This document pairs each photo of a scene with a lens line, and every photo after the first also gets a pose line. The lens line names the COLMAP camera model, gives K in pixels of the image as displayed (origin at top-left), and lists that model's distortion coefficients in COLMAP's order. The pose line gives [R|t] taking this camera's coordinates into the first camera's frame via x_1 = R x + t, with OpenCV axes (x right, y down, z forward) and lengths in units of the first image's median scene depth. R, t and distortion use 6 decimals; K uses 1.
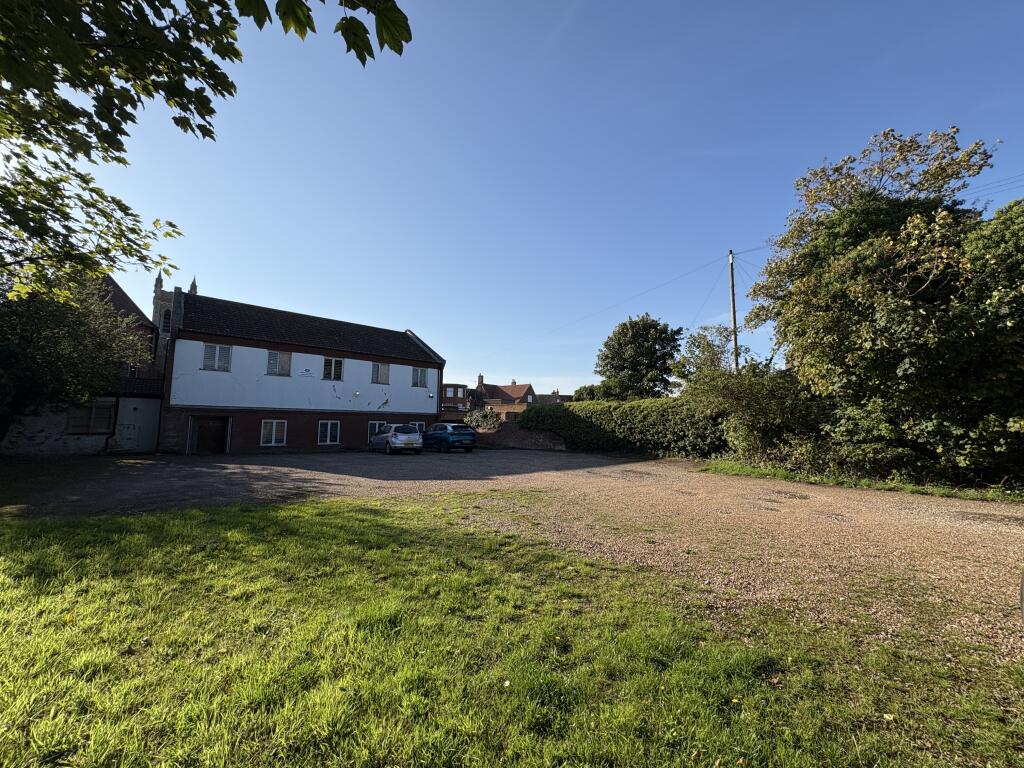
lens RADIAL K [[405.4, 0, 509.4], [0, 405.4, 385.1], [0, 0, 1]] dist [-0.000752, -0.000601]
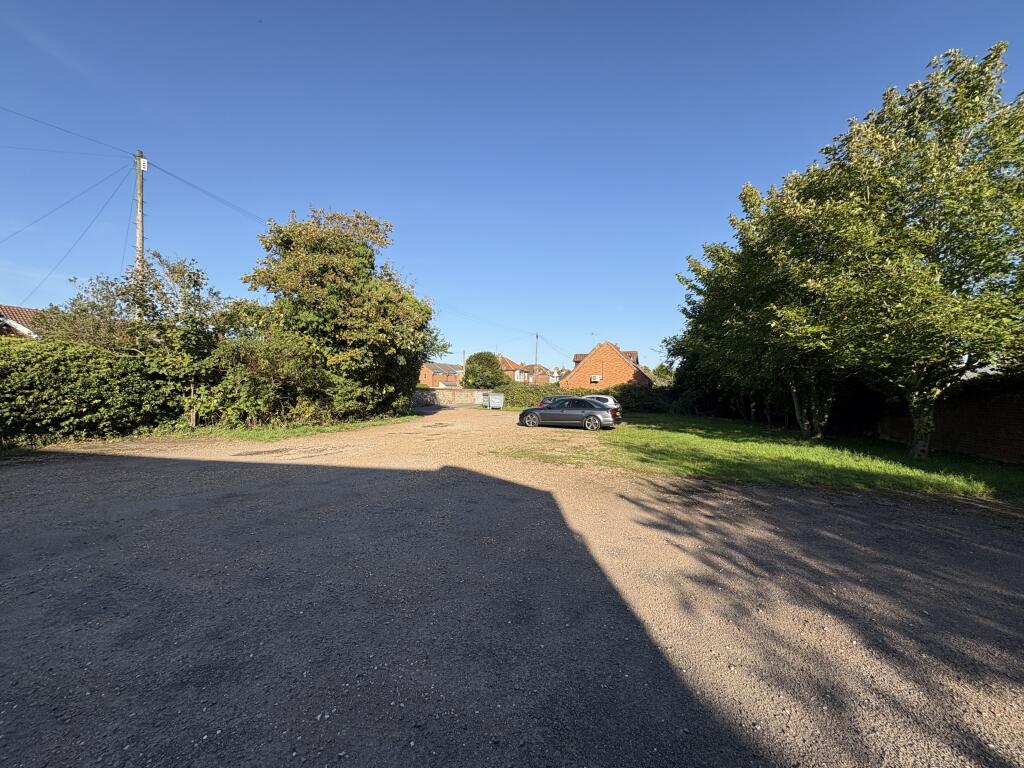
lens RADIAL K [[405.4, 0, 512.6], [0, 405.4, 384.9], [0, 0, 1]] dist [-0.000752, -0.000601]
pose [[-0.612654, -0.007775, 0.790313, -0.386080], [-0.094319, 0.993525, -0.063343, 0.058315], [-0.784703, -0.113349, -0.609420, 0.710322]]
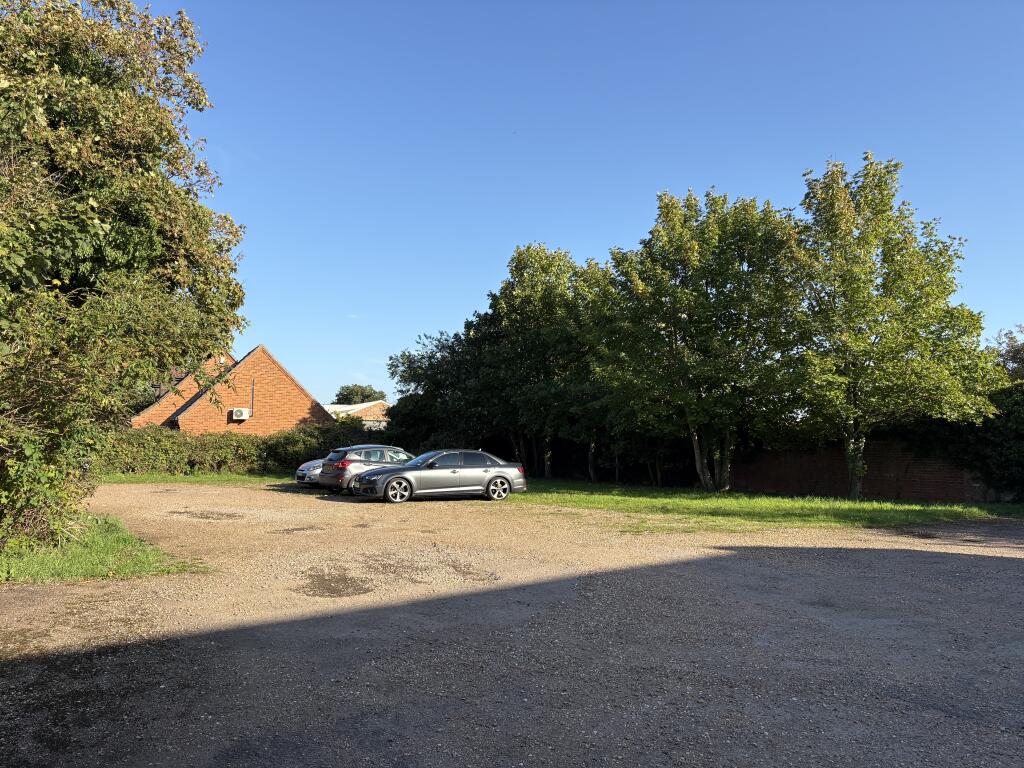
lens RADIAL K [[765.0, 0, 505.9], [0, 765.0, 379.3], [0, 0, 1]] dist [0.056234, -0.055053]
pose [[-0.999315, -0.014362, 0.034096, 0.092982], [-0.020142, 0.984229, -0.175749, 0.100212], [-0.031034, -0.176315, -0.983844, 1.057032]]
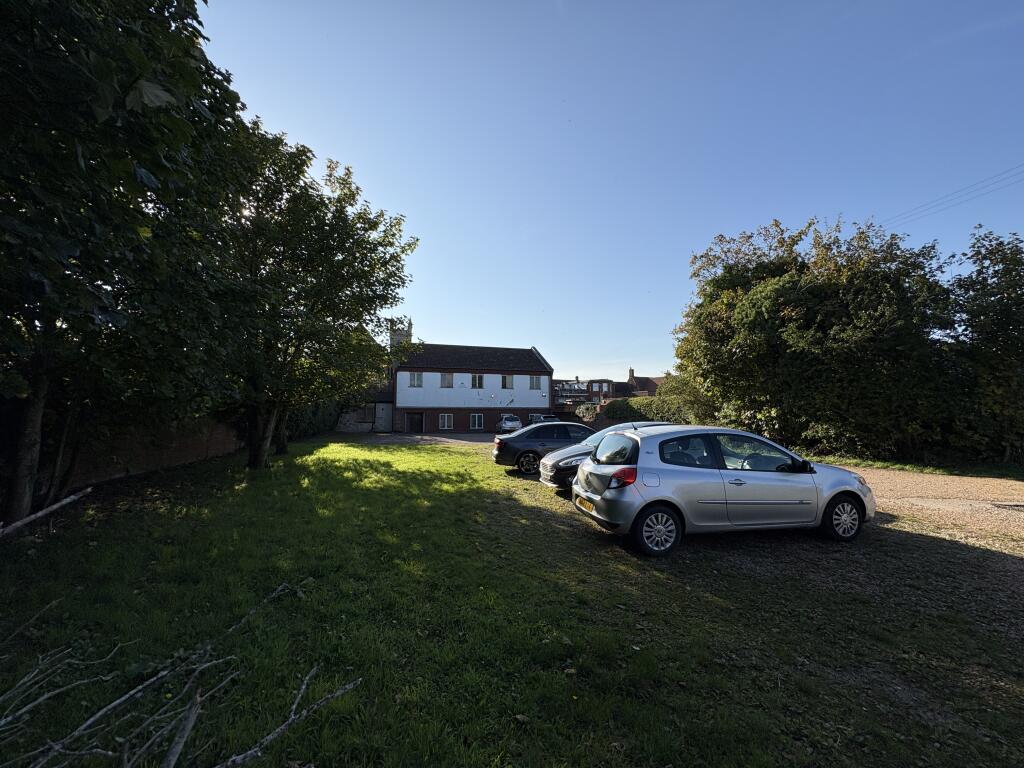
lens RADIAL K [[405.4, 0, 512.6], [0, 405.4, 384.6], [0, 0, 1]] dist [-0.000752, -0.000601]
pose [[0.904148, -0.043291, -0.425020, 0.367628], [0.052261, 0.998589, 0.009462, -0.035302], [0.424011, -0.030767, 0.905134, -0.382086]]
